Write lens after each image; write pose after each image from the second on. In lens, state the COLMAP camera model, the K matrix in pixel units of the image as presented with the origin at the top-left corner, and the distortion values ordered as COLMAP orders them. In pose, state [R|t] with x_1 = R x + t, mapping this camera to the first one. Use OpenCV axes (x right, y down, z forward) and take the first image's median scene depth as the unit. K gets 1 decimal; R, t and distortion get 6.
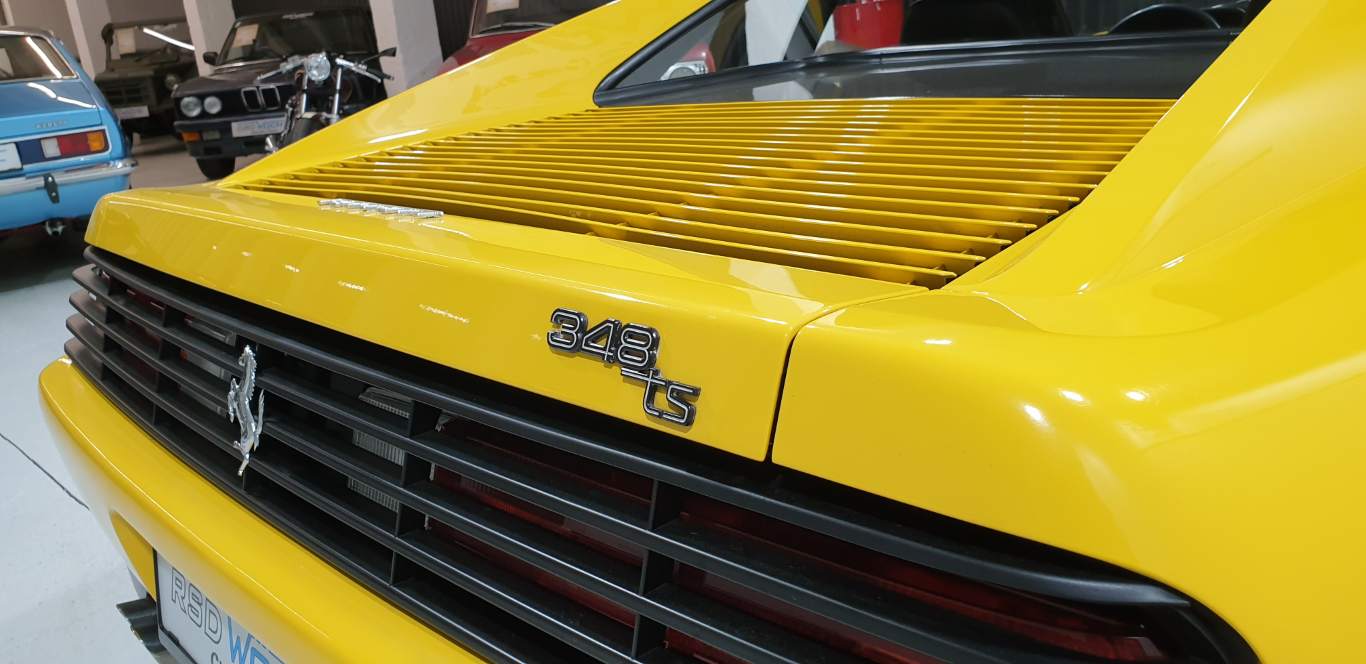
lens RADIAL K [[1087.1, 0, 681.4], [0, 1087.1, 366.0], [0, 0, 1]] dist [0.001620, -0.000625]
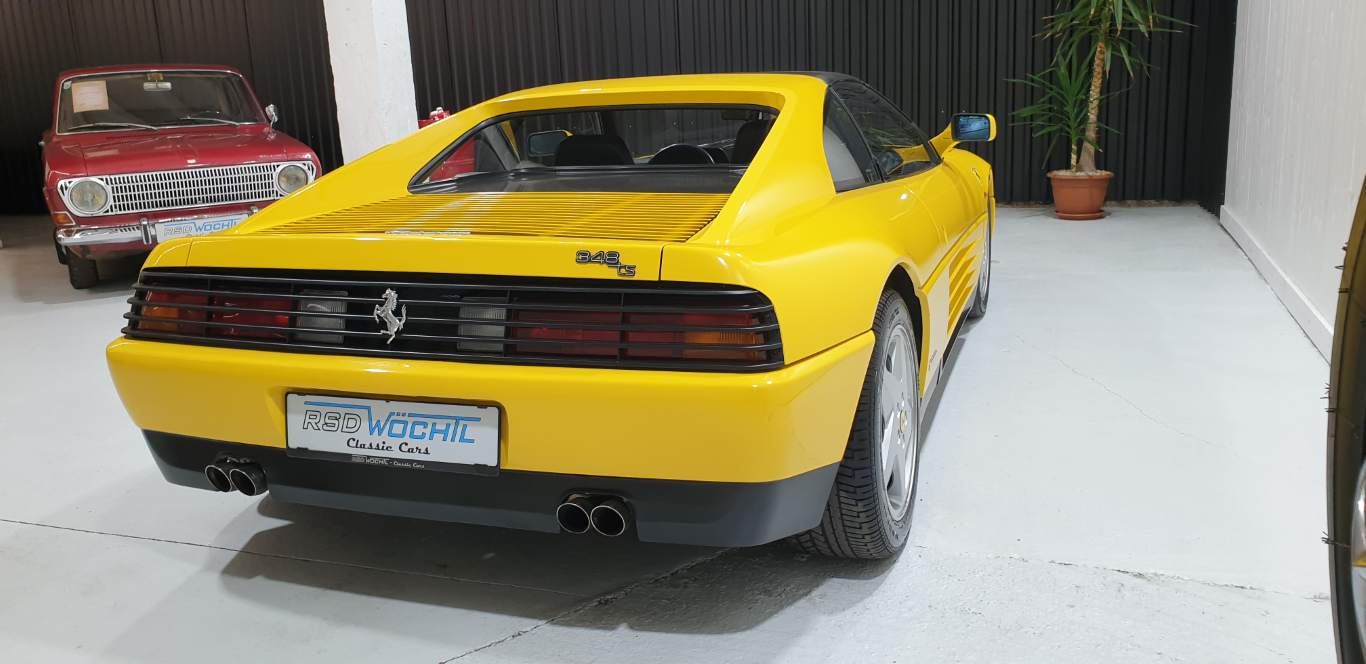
lens RADIAL K [[1090.9, 0, 683.0], [0, 1090.9, 332.0], [0, 0, 1]] dist [-0.004199, -0.004151]
pose [[0.884559, -0.051869, 0.463534, -1.413388], [0.104349, 0.990615, -0.088280, 0.529415], [-0.454605, 0.126458, 0.881670, -2.096508]]
